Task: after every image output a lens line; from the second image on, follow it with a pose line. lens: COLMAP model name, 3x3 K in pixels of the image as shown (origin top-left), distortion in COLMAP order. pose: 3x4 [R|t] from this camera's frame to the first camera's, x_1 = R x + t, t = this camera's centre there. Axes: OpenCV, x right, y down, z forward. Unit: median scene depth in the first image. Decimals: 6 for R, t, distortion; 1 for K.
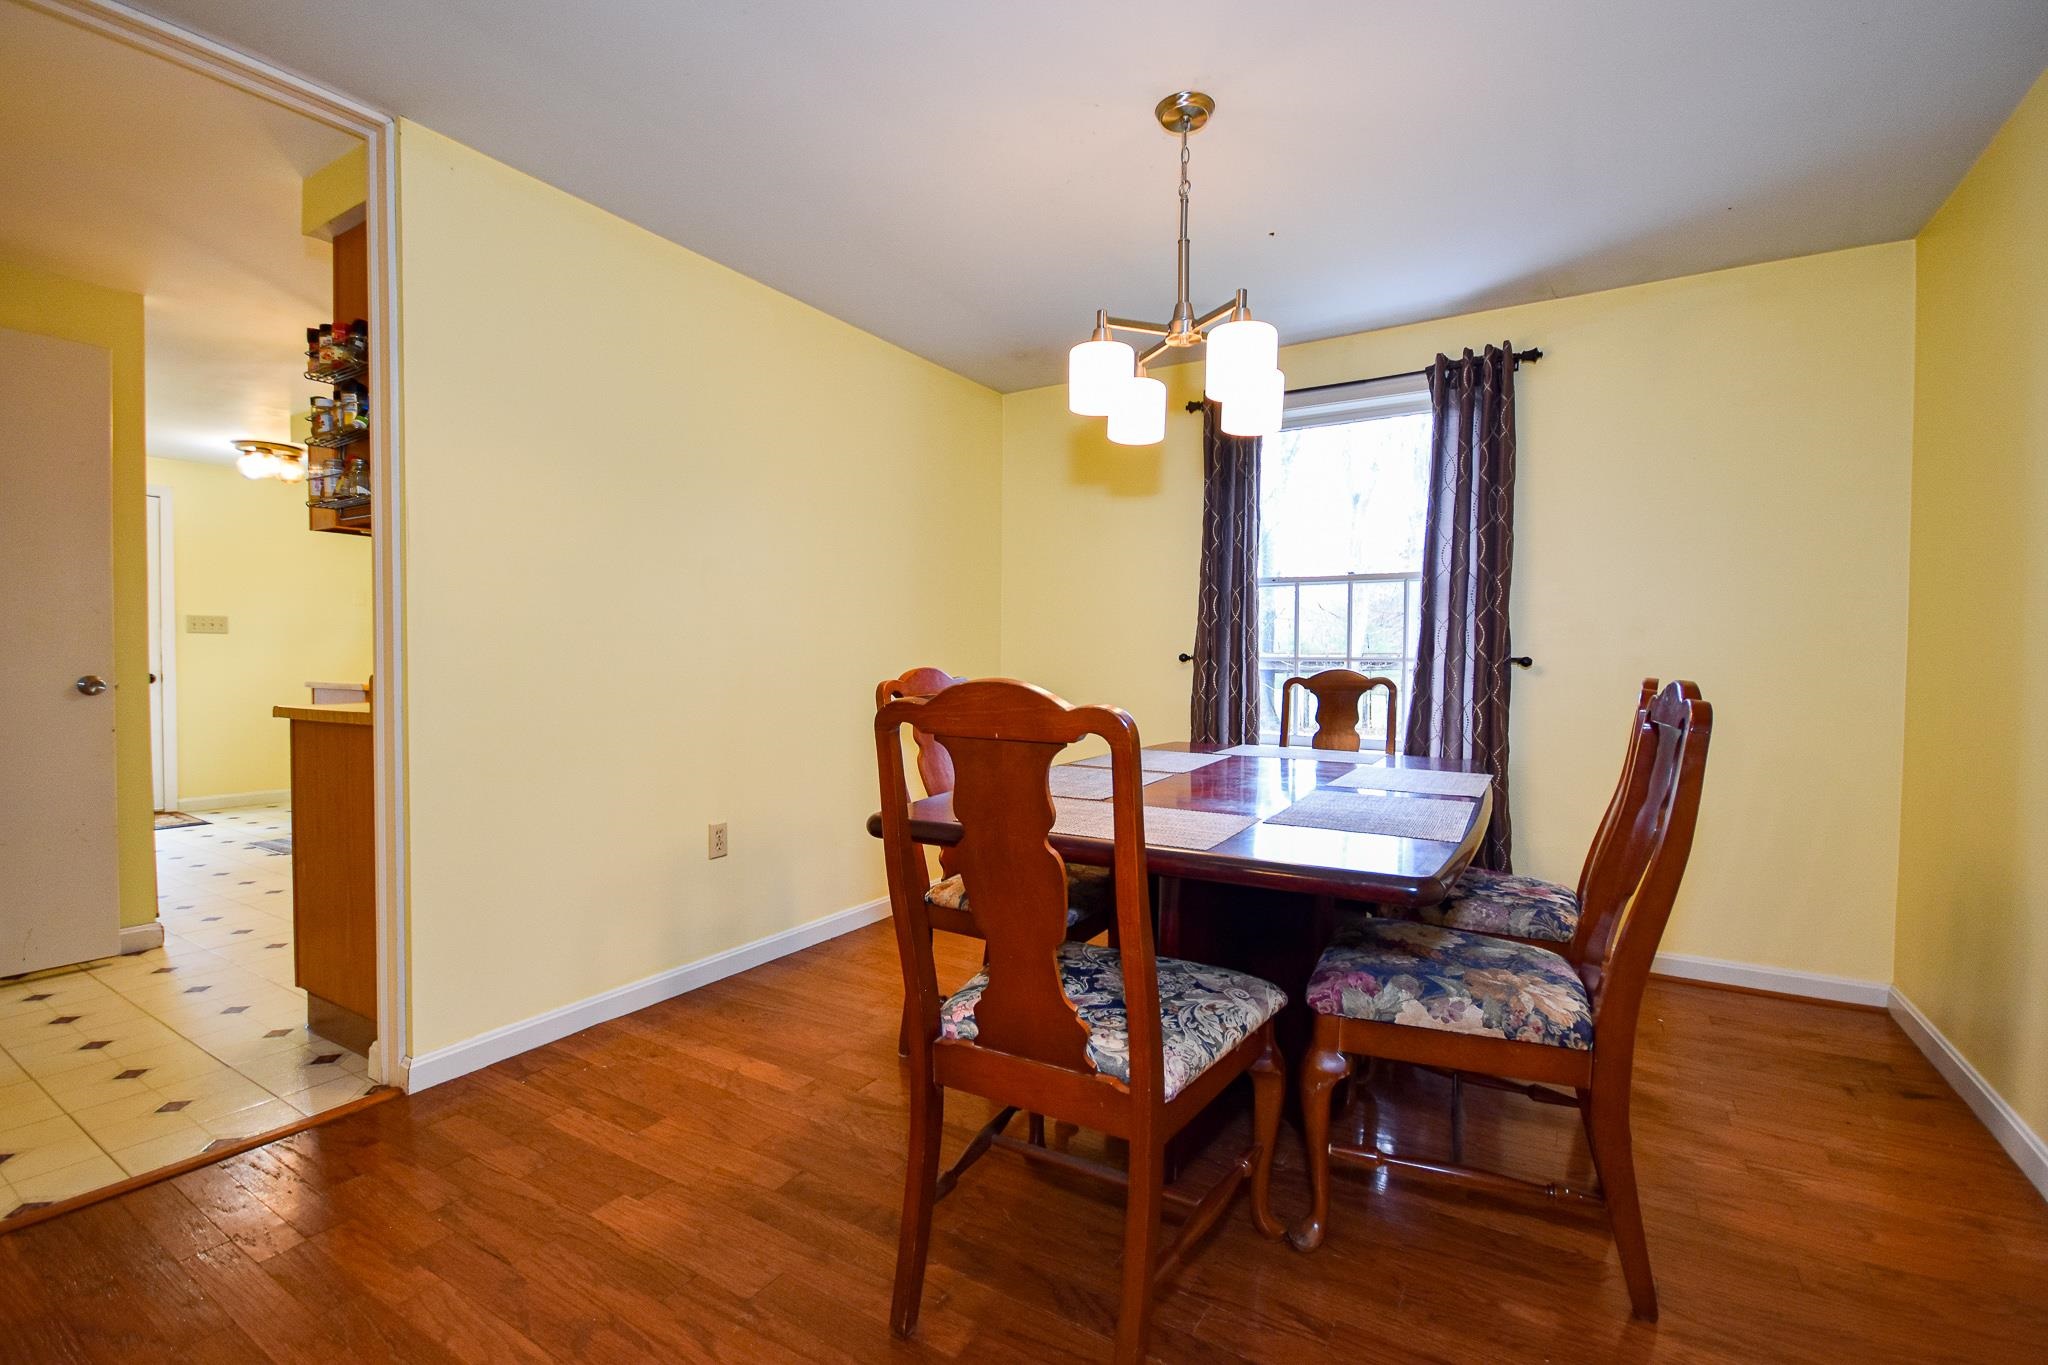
lens RADIAL K [[922.5, 0, 1024.0], [0, 922.5, 682.5], [0, 0, 1]] dist [-0.002640, -0.000926]
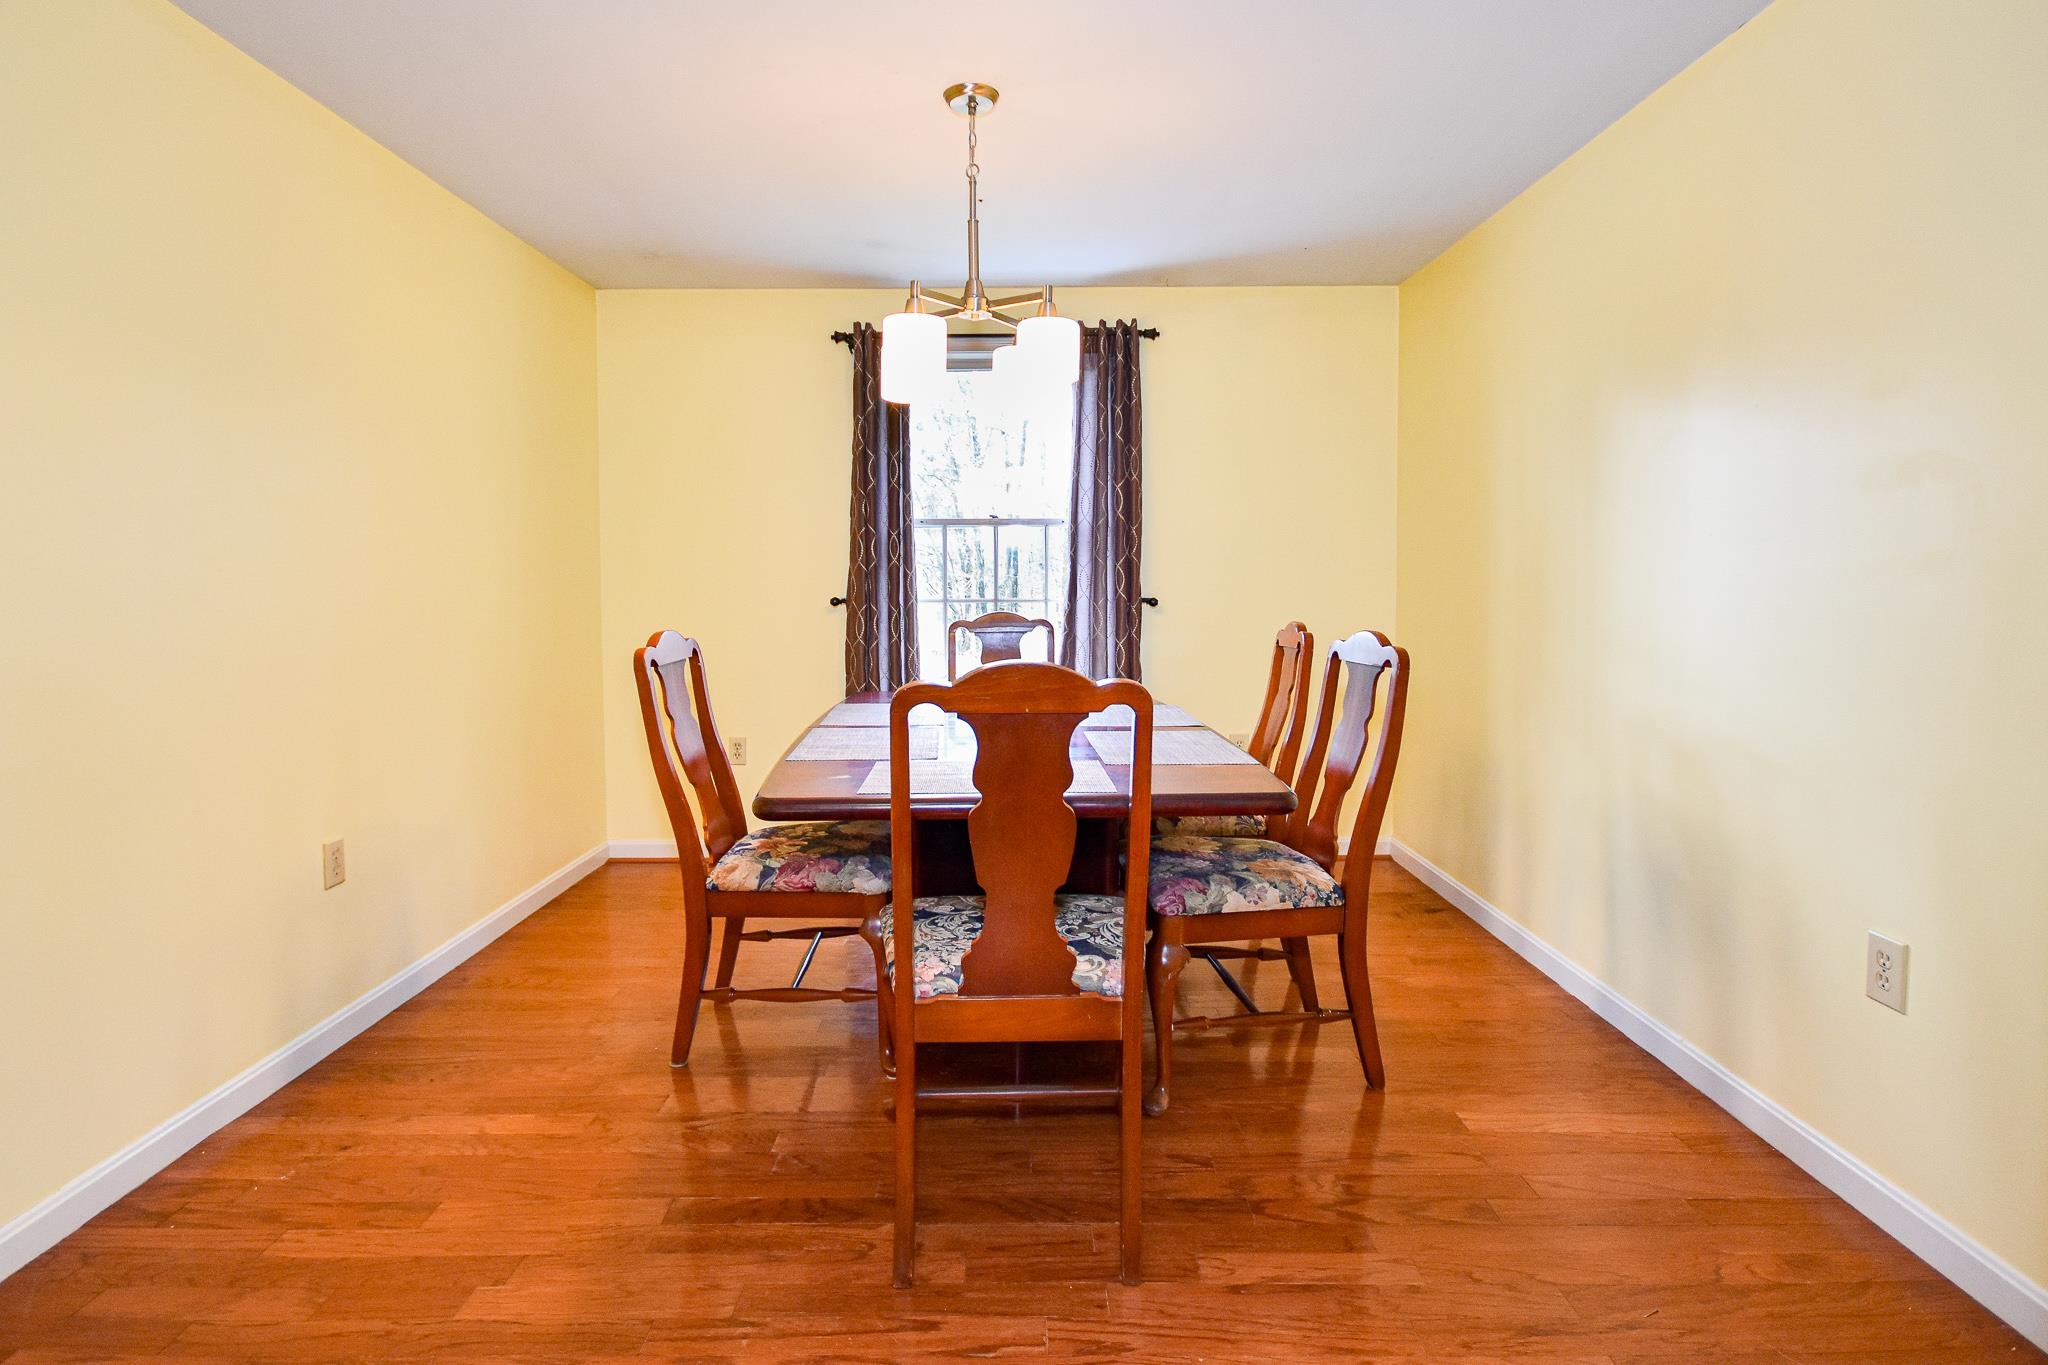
lens RADIAL K [[921.3, 0, 1206.7], [0, 921.3, 629.1], [0, 0, 1]] dist [-0.003855, -0.000642]
pose [[0.845633, -0.026004, 0.533132, -0.177539], [0.022966, 0.999660, 0.012332, -0.021215], [-0.533271, 0.001816, 0.845942, -0.033939]]
